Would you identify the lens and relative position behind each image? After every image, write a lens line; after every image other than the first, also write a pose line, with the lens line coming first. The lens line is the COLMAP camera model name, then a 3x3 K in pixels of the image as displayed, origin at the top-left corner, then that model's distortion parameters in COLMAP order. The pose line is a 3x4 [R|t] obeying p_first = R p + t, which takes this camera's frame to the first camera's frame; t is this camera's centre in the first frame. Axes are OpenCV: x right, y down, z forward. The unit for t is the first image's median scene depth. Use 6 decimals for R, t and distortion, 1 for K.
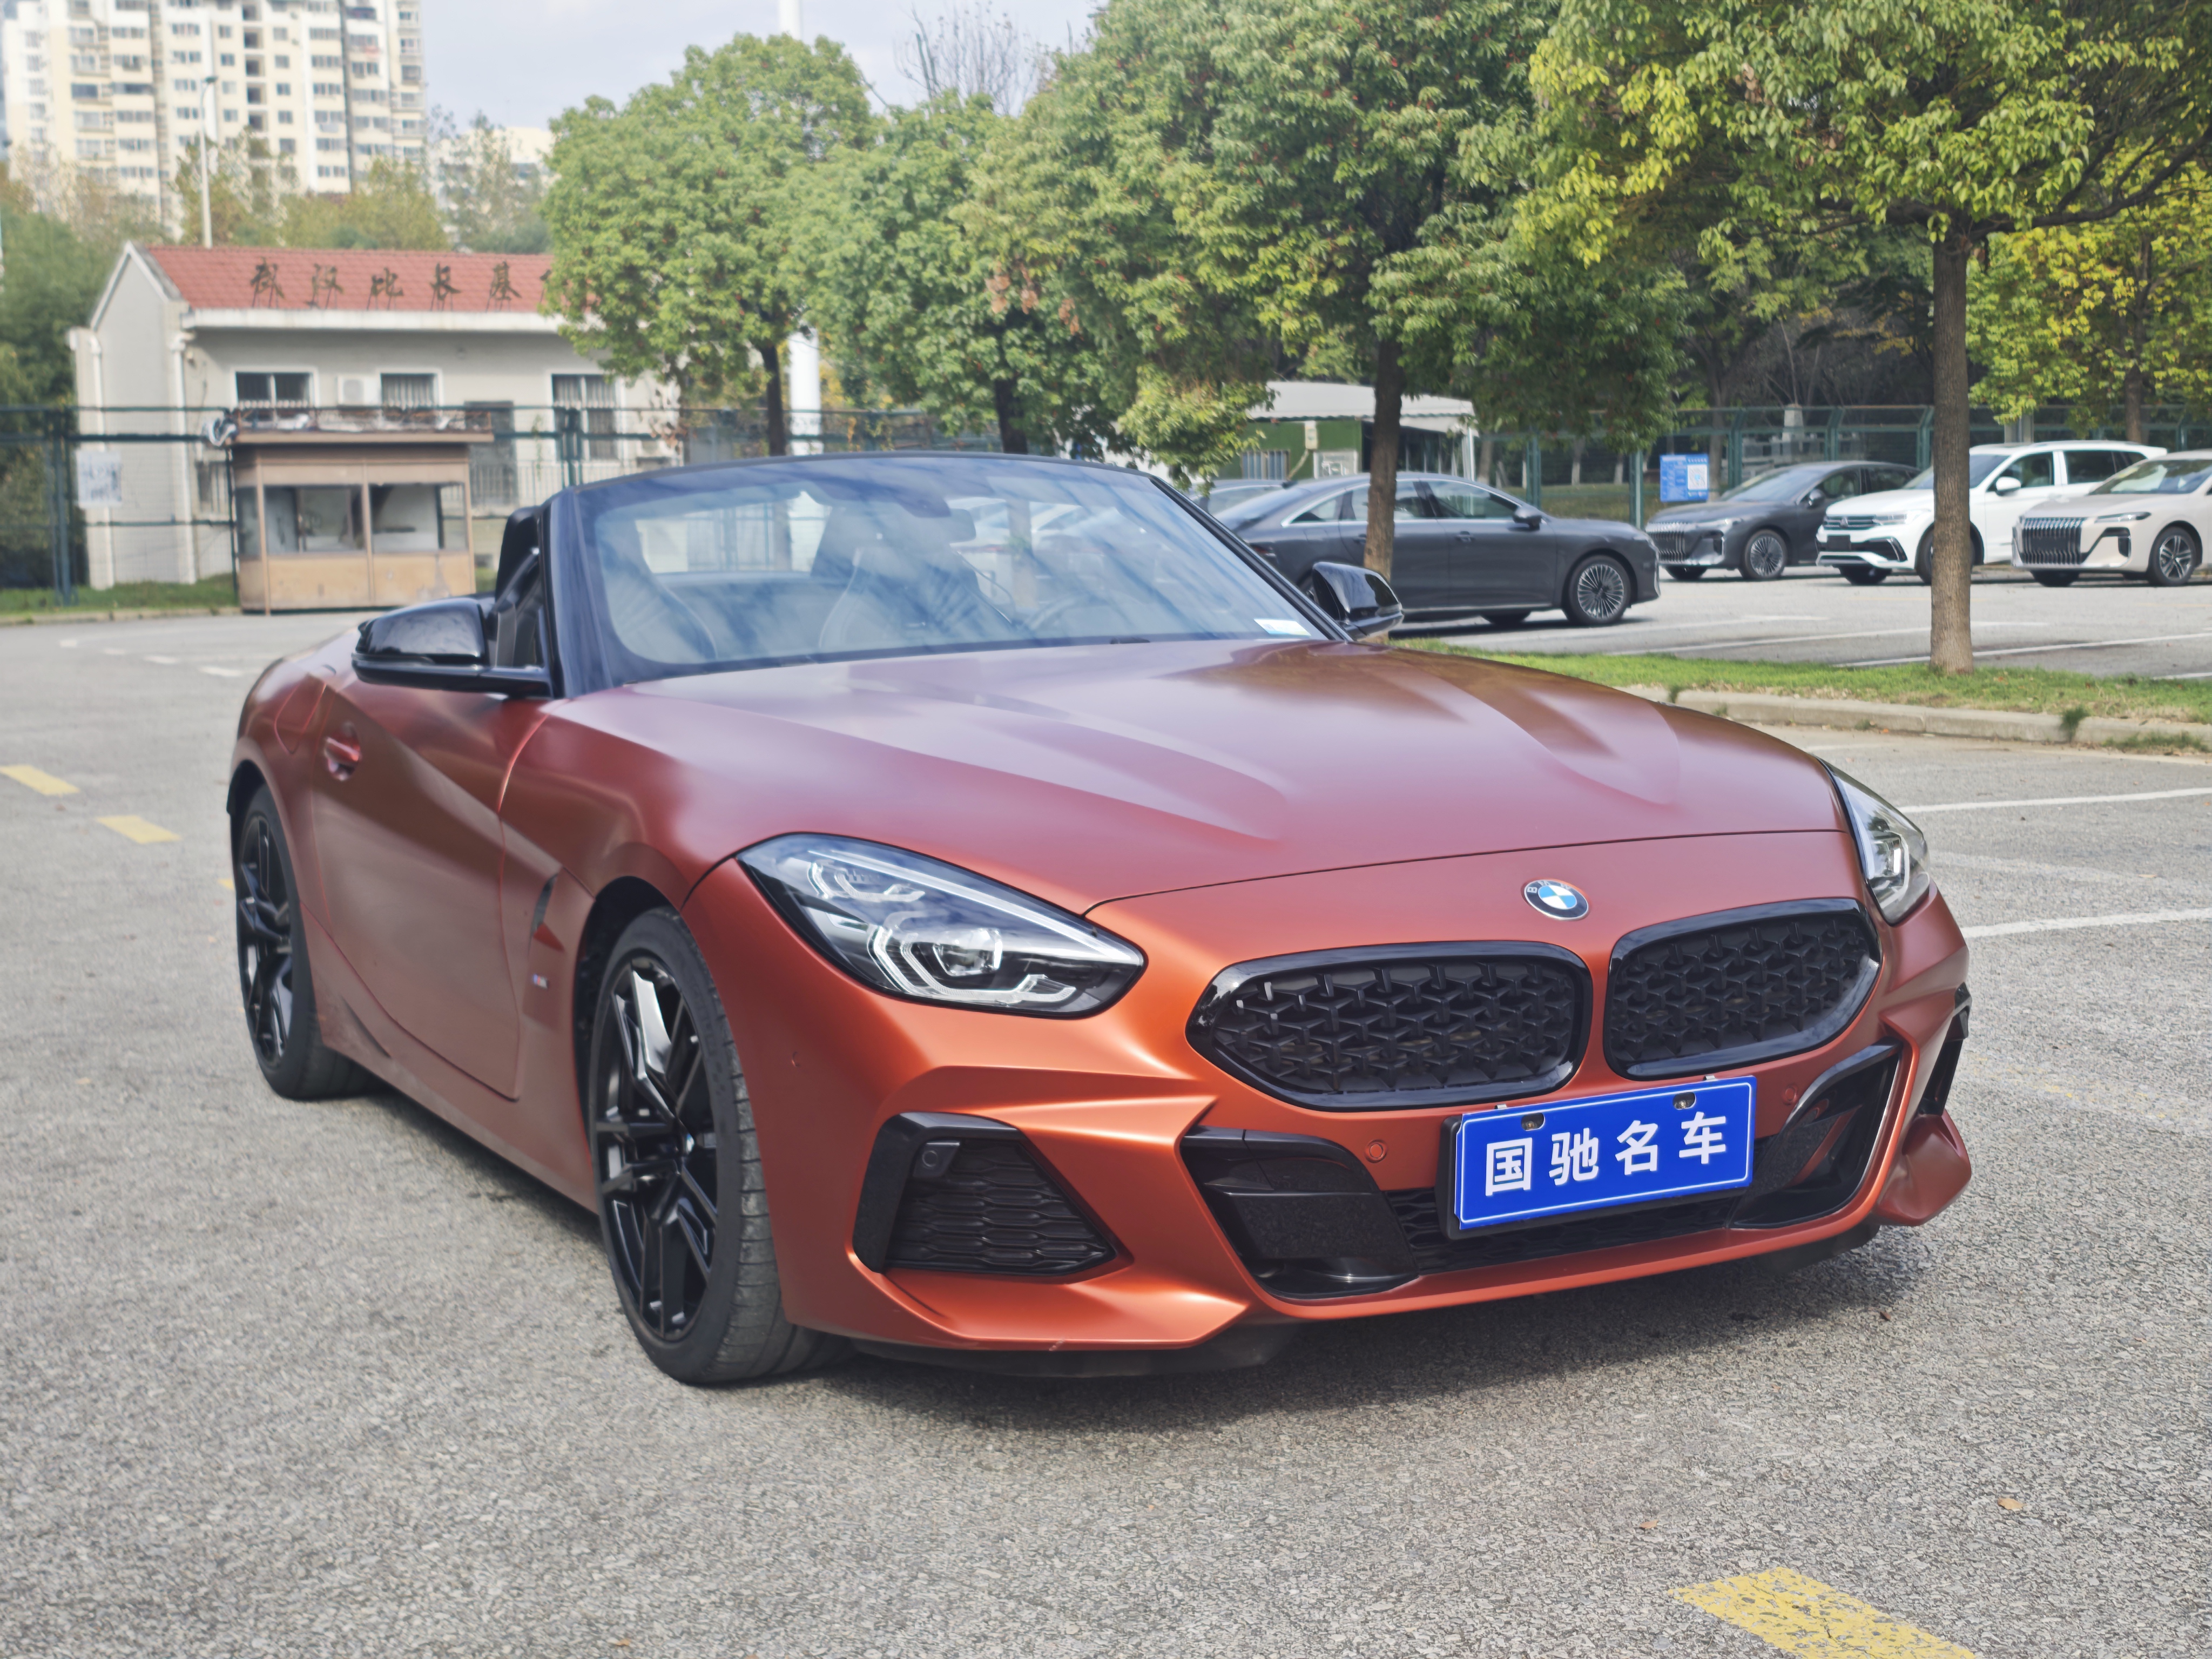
lens RADIAL K [[3060.5, 0, 1093.6], [0, 3060.5, 836.0], [0, 0, 1]] dist [0.185342, -0.648900]
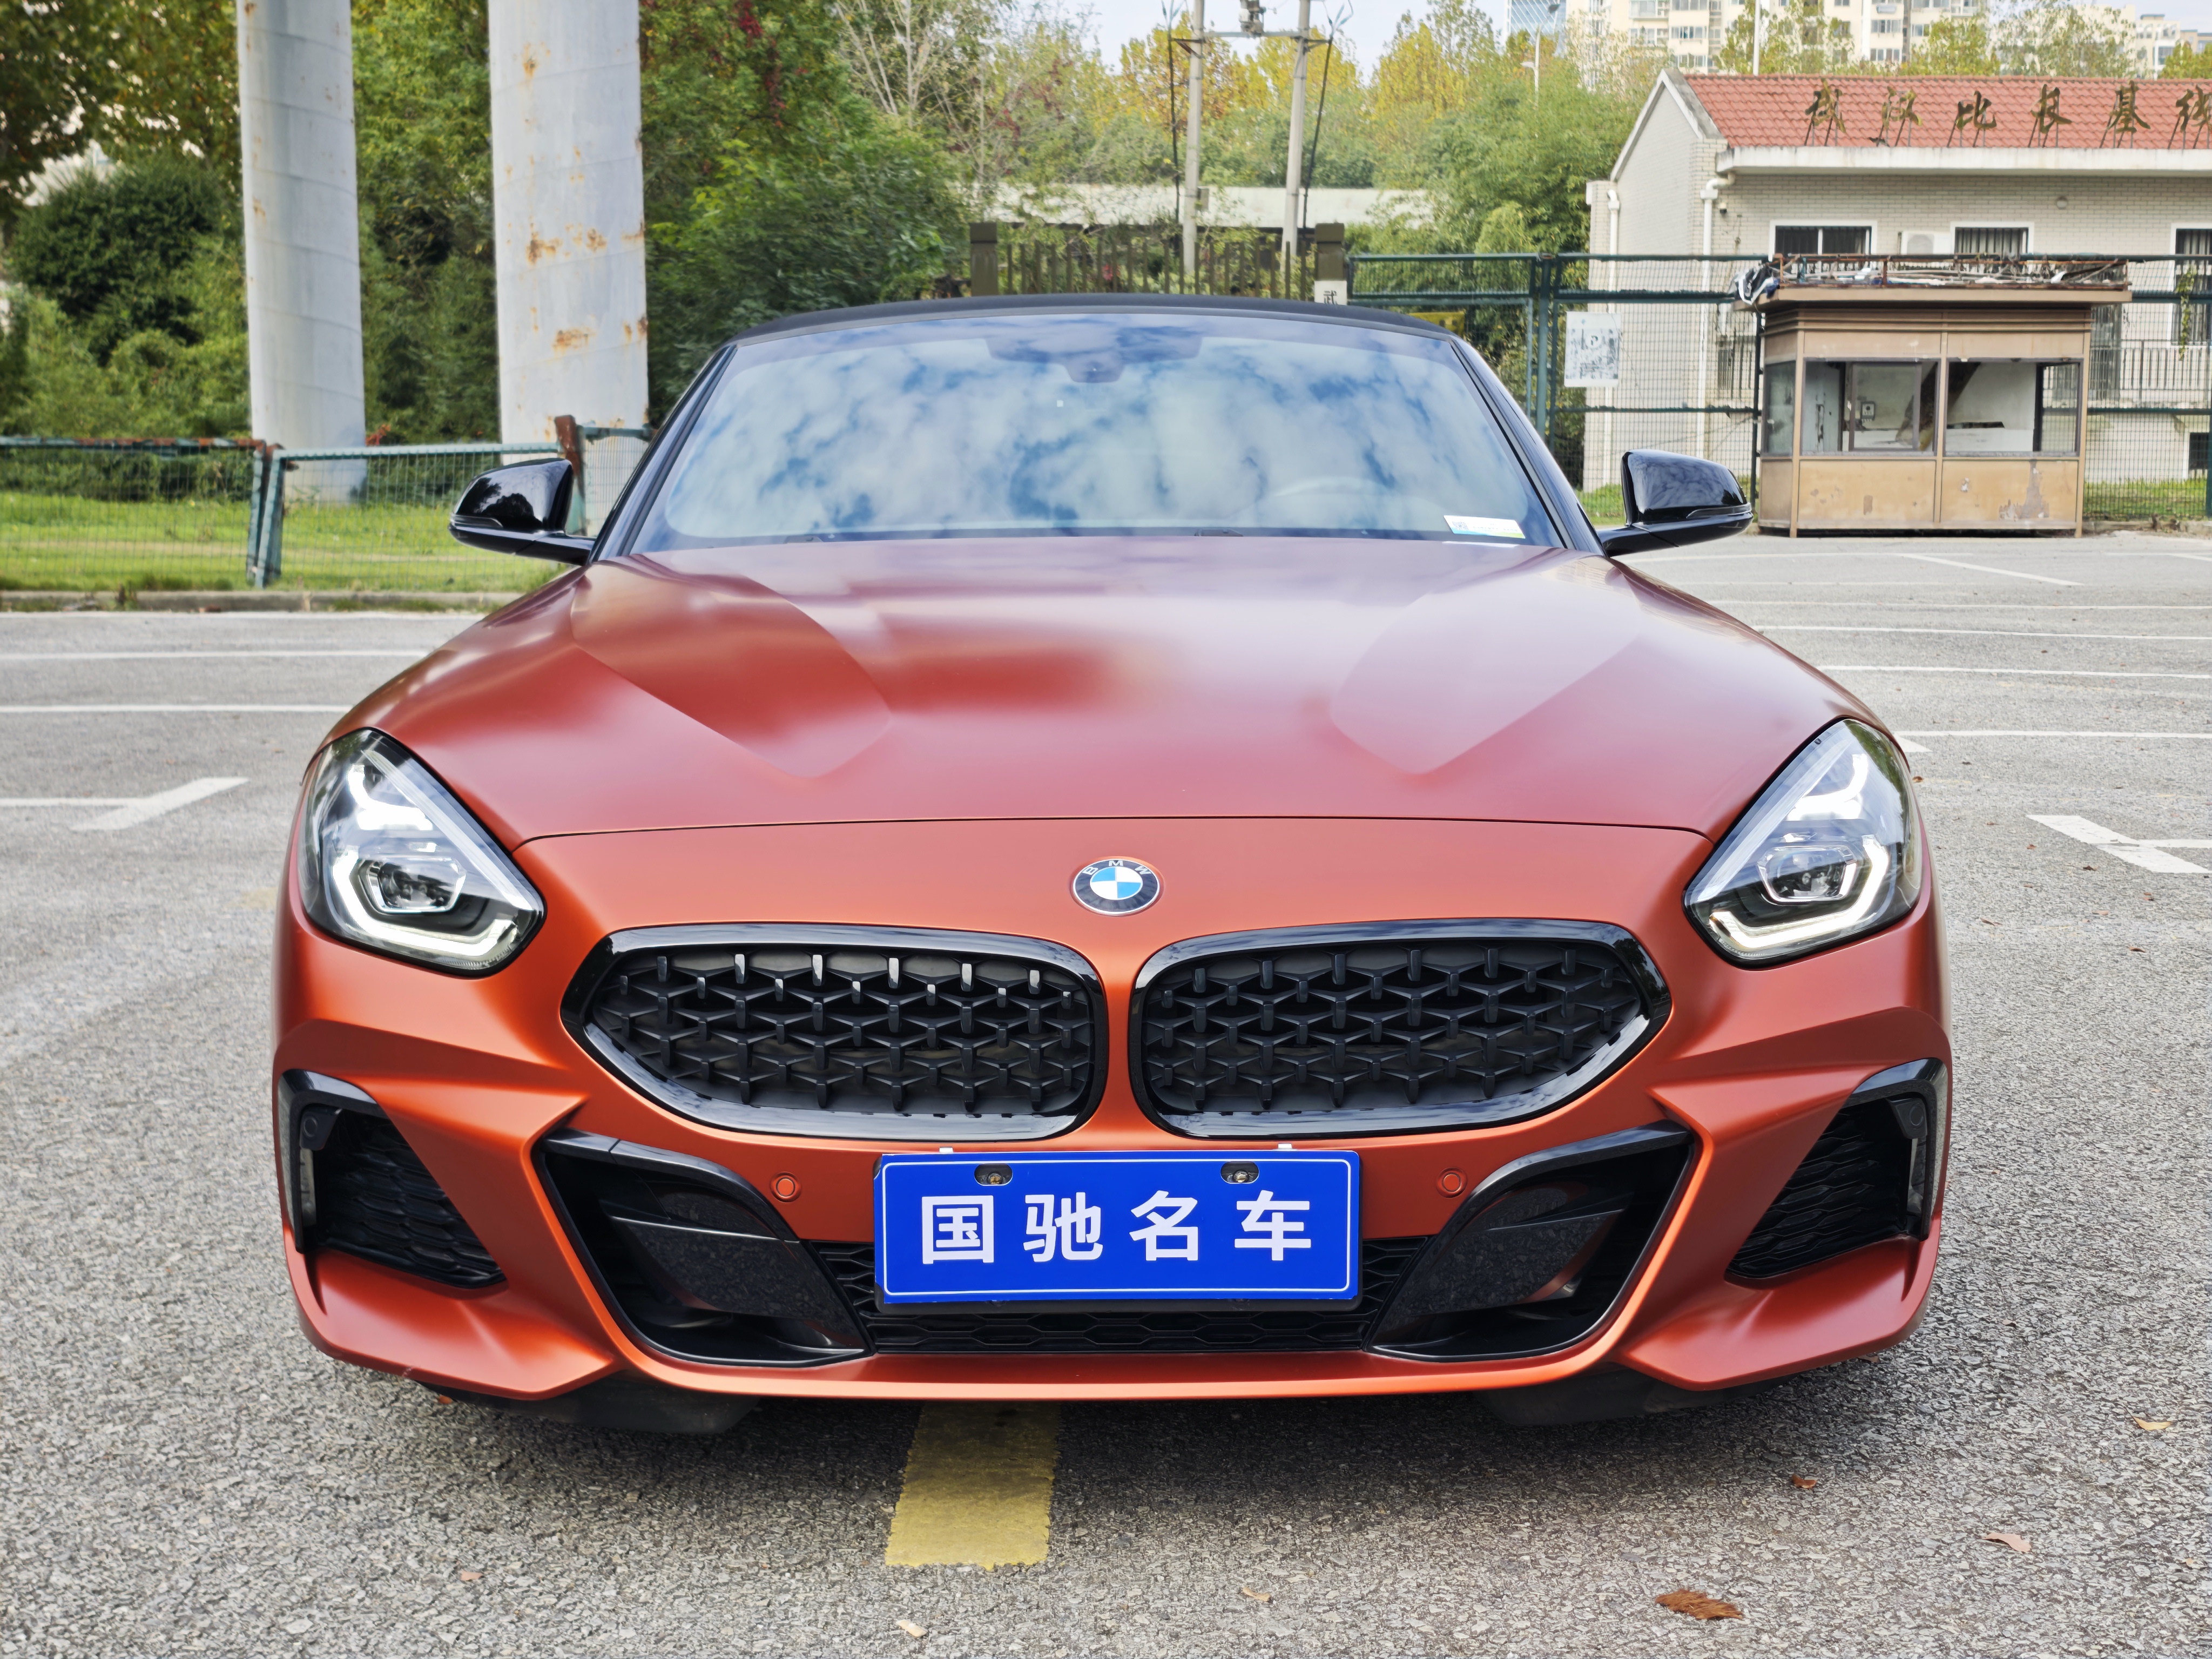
lens RADIAL K [[3054.3, 0, 1090.9], [0, 3054.3, 836.1], [0, 0, 1]] dist [0.183122, -0.684895]
pose [[0.887337, 0.088961, -0.452459, -0.121693], [-0.074486, 0.995980, 0.049749, -0.038568], [0.455066, -0.010443, 0.890397, 0.424915]]
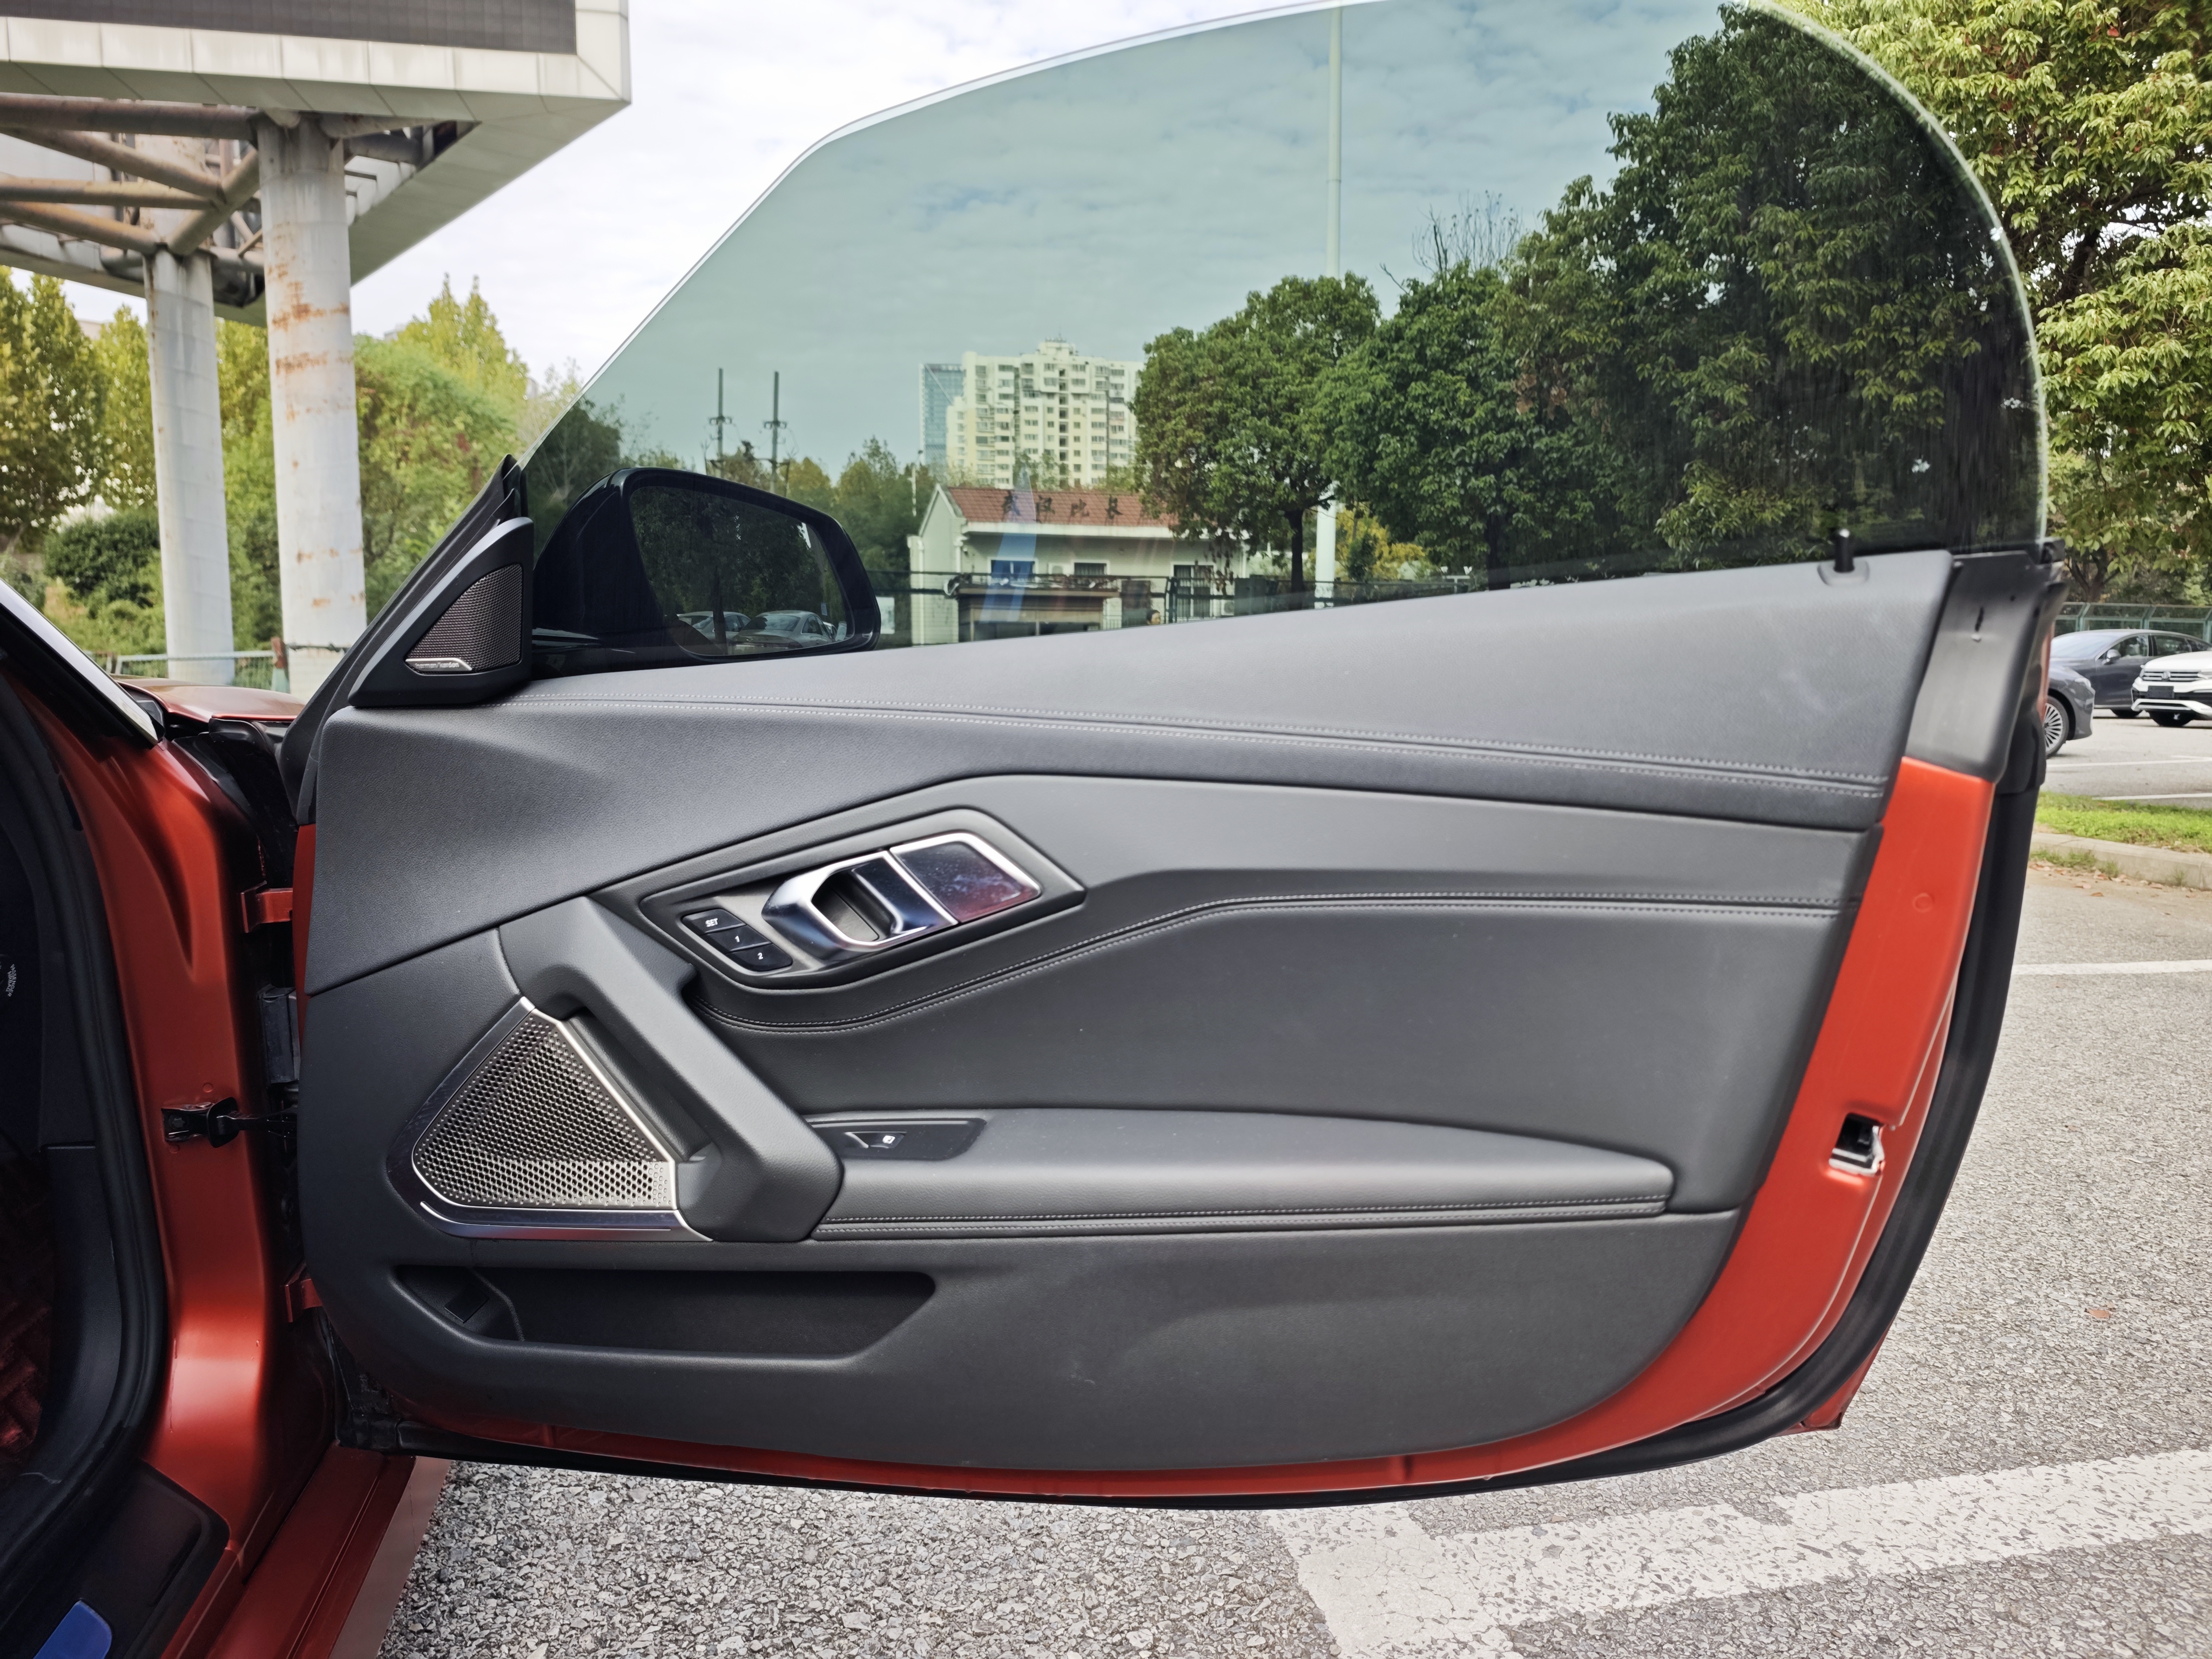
lens RADIAL K [[1549.7, 0, 1097.2], [0, 1549.7, 833.1], [0, 0, 1]] dist [-0.004729, -0.001612]
pose [[0.970946, 0.056459, -0.232542, -0.031588], [-0.054597, 0.998404, 0.014438, -0.032826], [0.232987, -0.001323, 0.972479, 0.402661]]
